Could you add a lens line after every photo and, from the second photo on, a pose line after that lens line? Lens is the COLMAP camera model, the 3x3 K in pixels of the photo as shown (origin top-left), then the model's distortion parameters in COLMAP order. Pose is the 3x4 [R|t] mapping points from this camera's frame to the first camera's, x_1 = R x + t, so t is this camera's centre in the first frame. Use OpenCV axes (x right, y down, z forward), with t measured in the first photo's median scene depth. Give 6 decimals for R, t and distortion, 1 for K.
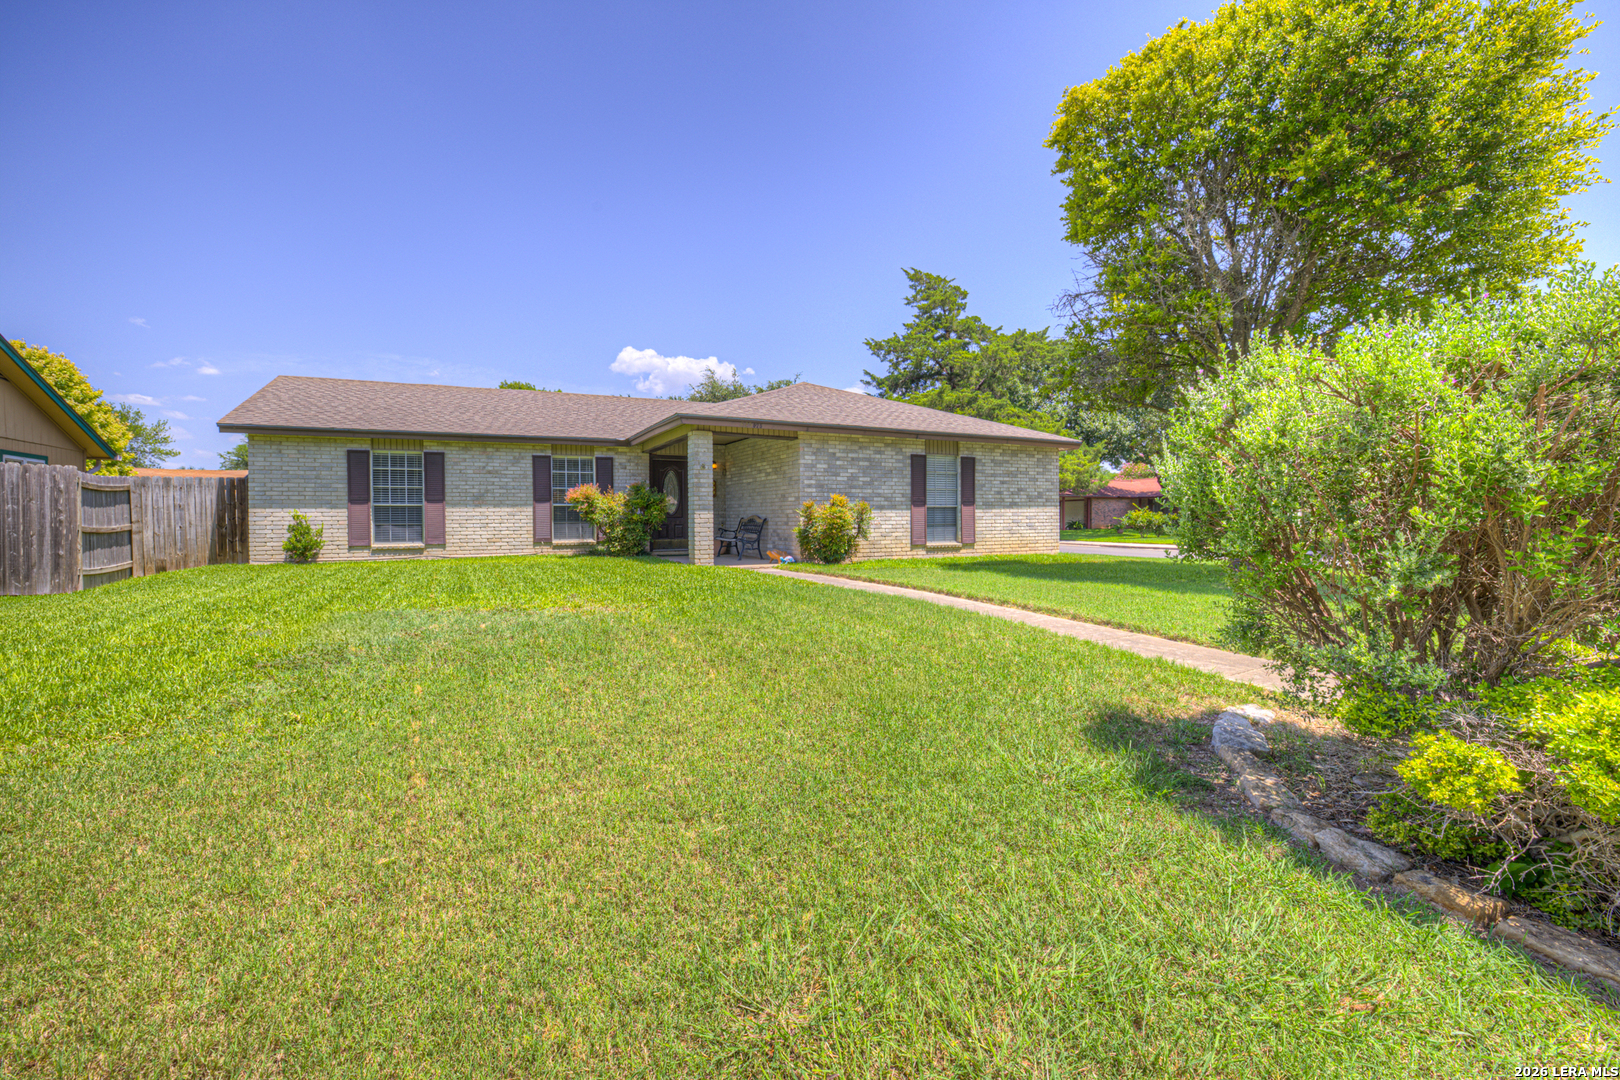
lens RADIAL K [[692.3, 0, 801.0], [0, 692.3, 529.2], [0, 0, 1]] dist [-0.050340, 0.018197]
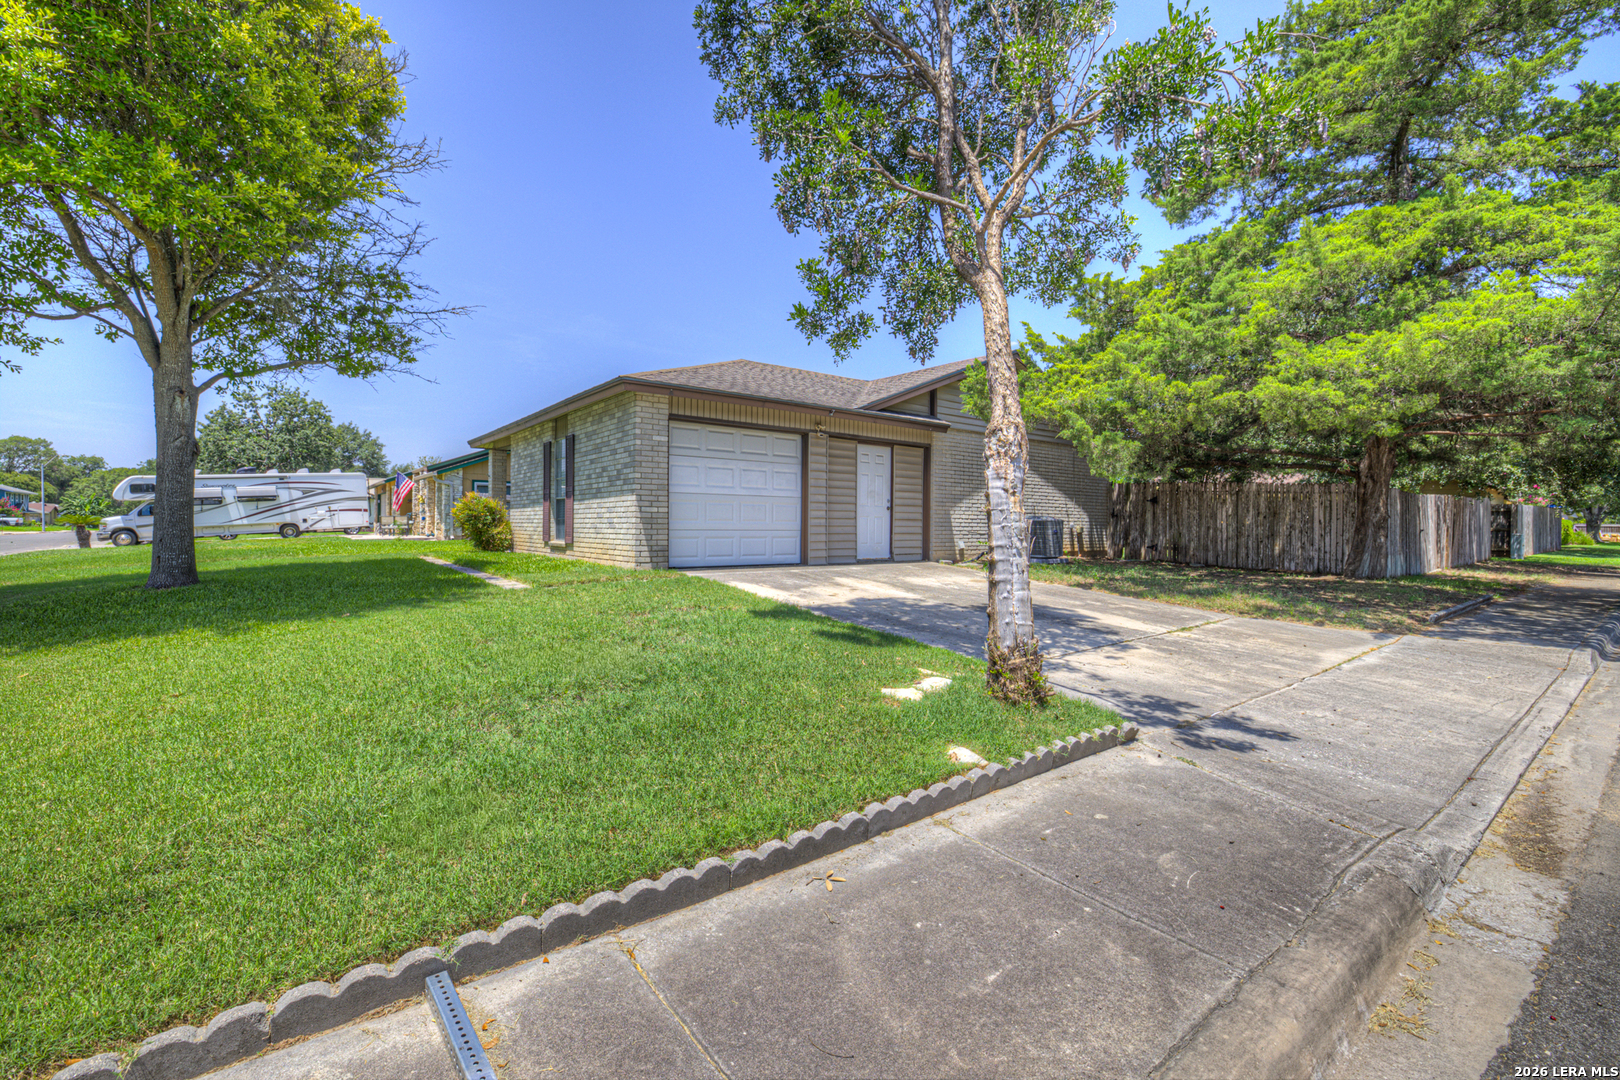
lens RADIAL K [[692.3, 0, 801.0], [0, 692.3, 529.2], [0, 0, 1]] dist [-0.050340, 0.018197]
pose [[0.179524, 0.016956, -0.983608, 1.098243], [-0.017007, 0.999756, 0.014131, -0.012243], [0.983607, 0.014191, 0.179768, 1.146832]]
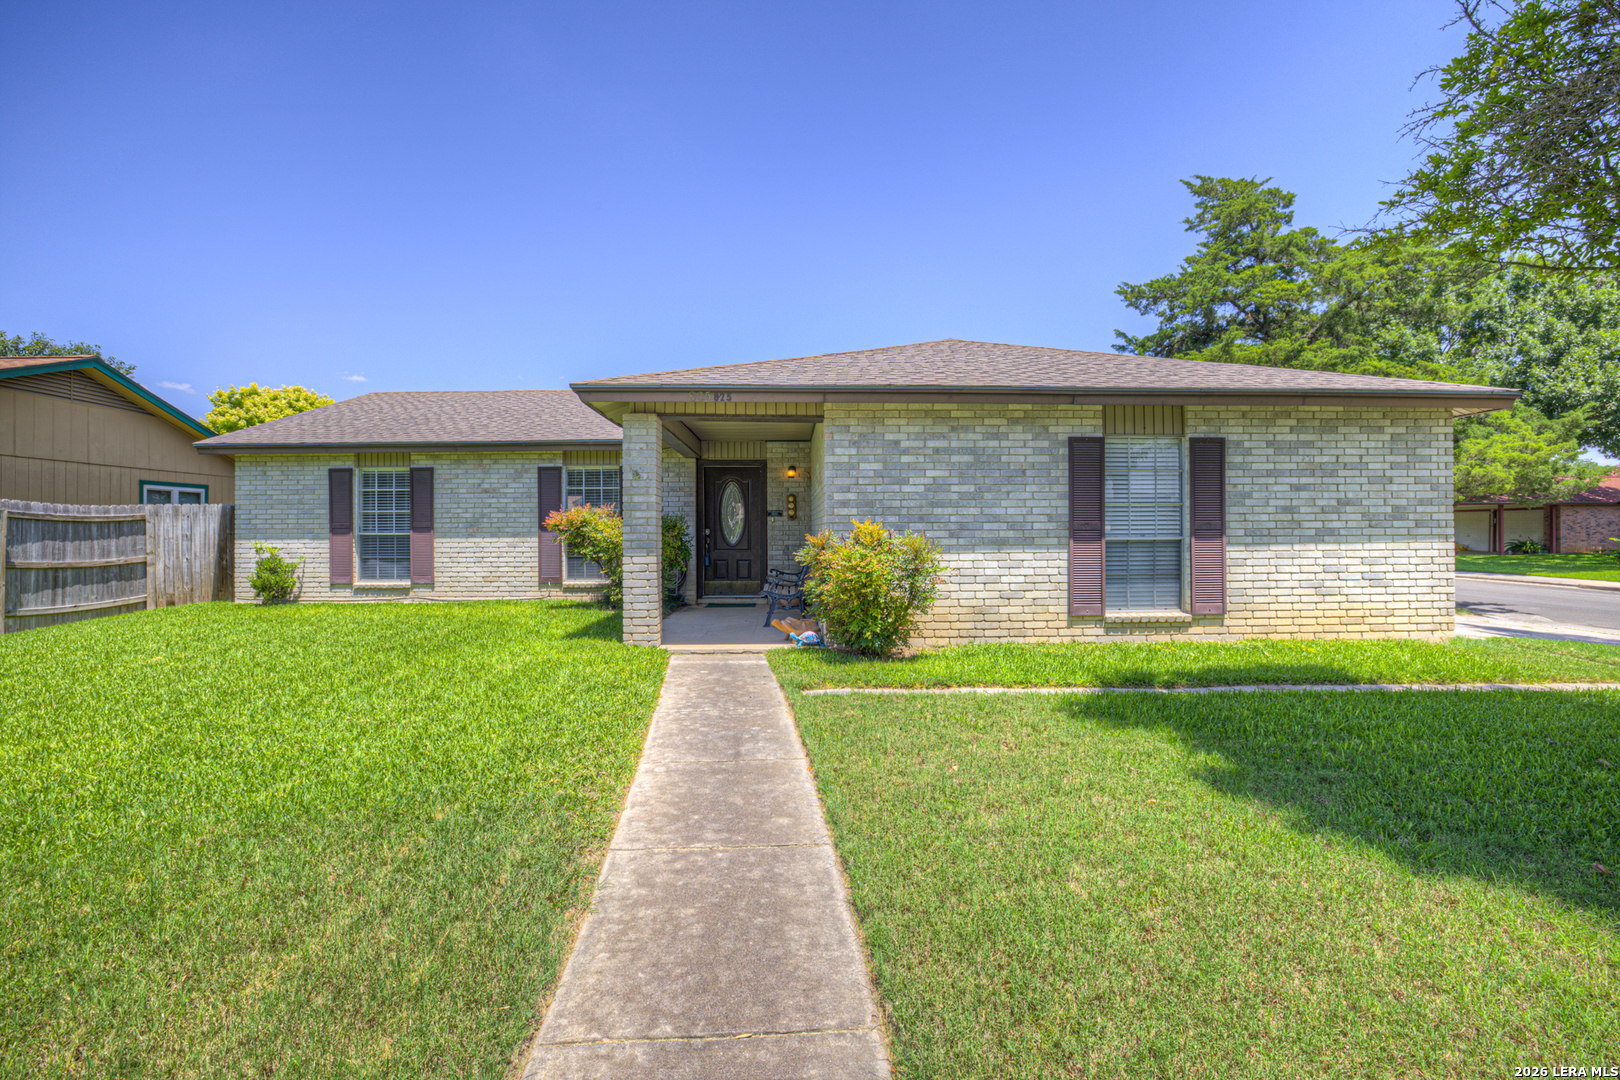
lens RADIAL K [[692.3, 0, 801.0], [0, 692.3, 529.2], [0, 0, 1]] dist [-0.050340, 0.018197]
pose [[0.900448, 0.000817, -0.434964, 0.197556], [-0.007600, 0.999875, -0.013855, -0.031711], [0.434898, 0.015782, 0.900341, 0.452655]]
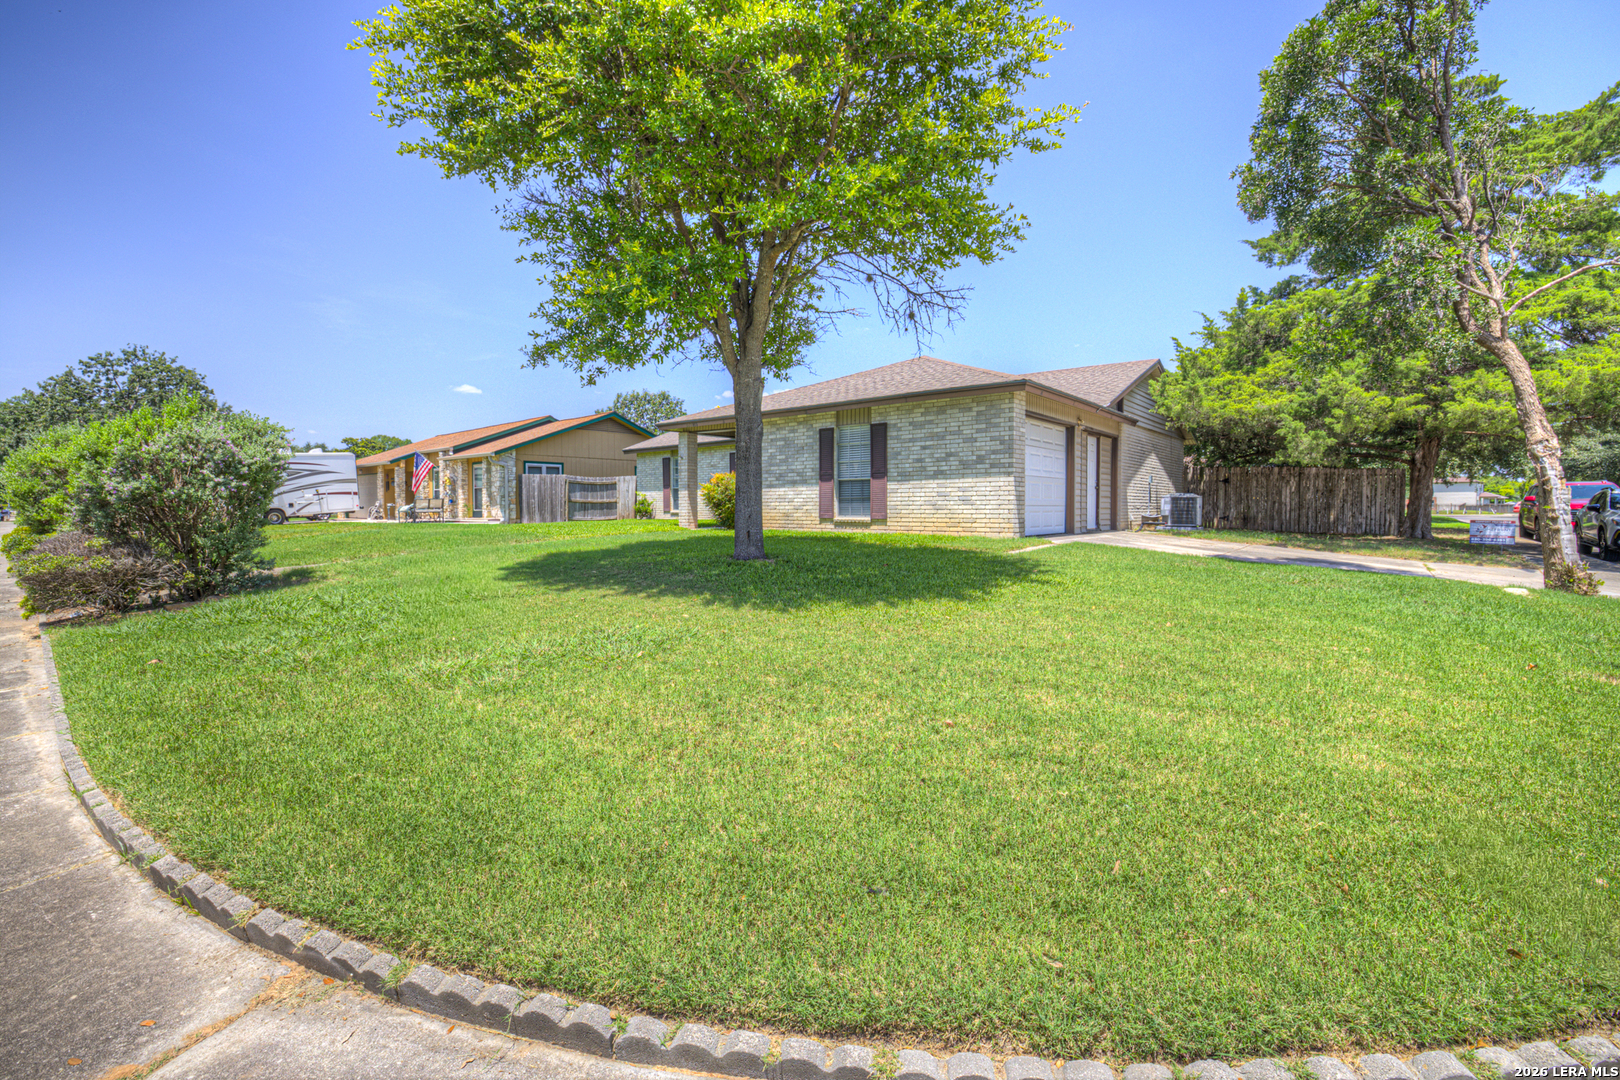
lens RADIAL K [[692.3, 0, 801.0], [0, 692.3, 529.2], [0, 0, 1]] dist [-0.050340, 0.018197]
pose [[0.382156, 0.038809, -0.923283, 1.066352], [-0.008533, 0.999223, 0.038469, -0.000356], [0.924059, -0.006823, 0.382190, 0.574228]]
